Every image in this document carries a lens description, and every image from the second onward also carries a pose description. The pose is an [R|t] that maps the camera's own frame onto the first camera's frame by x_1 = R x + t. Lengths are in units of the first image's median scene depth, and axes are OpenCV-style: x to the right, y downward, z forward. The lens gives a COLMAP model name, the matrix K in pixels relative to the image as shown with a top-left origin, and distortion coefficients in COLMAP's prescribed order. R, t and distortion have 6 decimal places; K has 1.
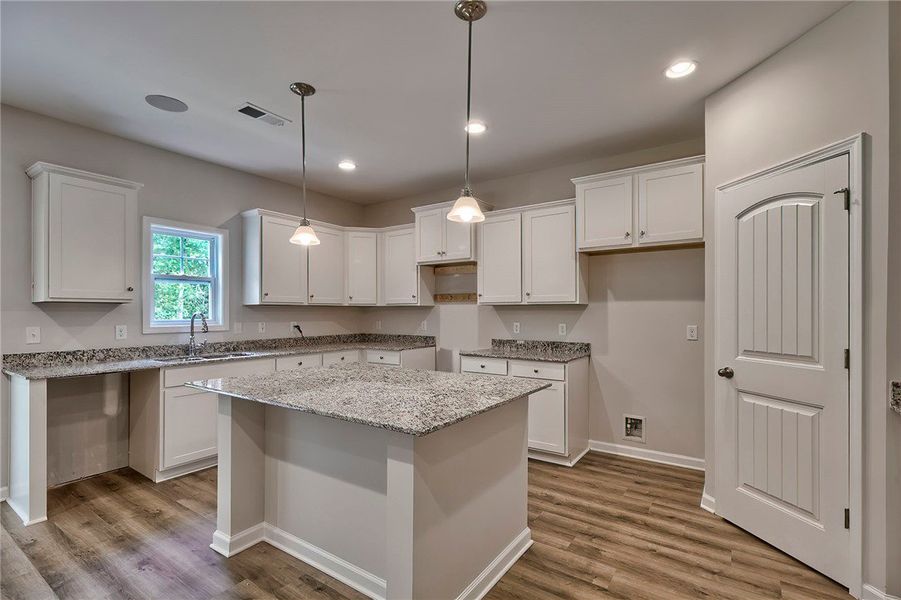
lens RADIAL K [[421.7, 0, 459.7], [0, 421.7, 309.2], [0, 0, 1]] dist [-0.004836, 0.000129]
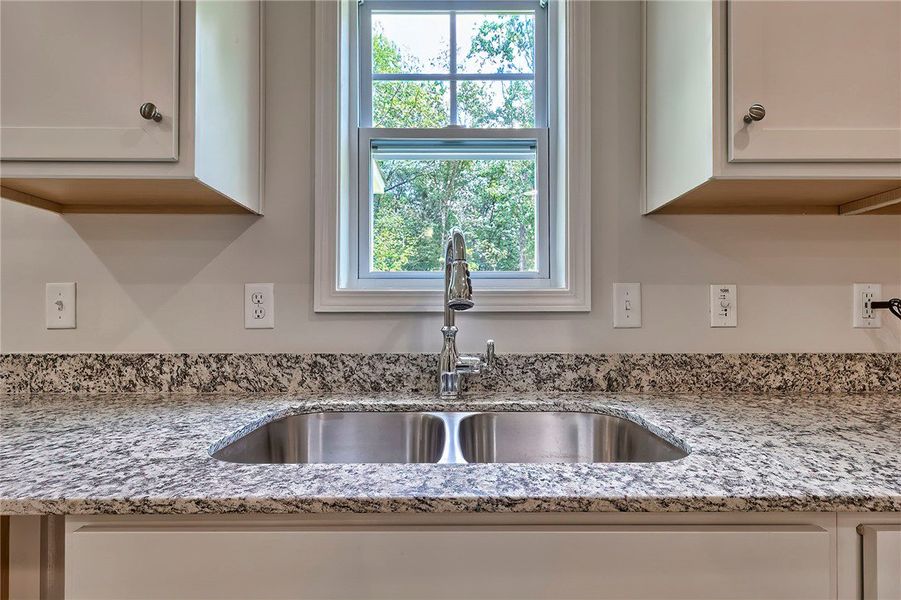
lens RADIAL K [[421.7, 0, 457.2], [0, 421.7, 302.3], [0, 0, 1]] dist [-0.004836, 0.000129]
pose [[0.567290, -0.003128, -0.823512, -0.415542], [0.003786, 0.999992, -0.001190, 0.049112], [0.823509, -0.002442, 0.567298, 0.858134]]
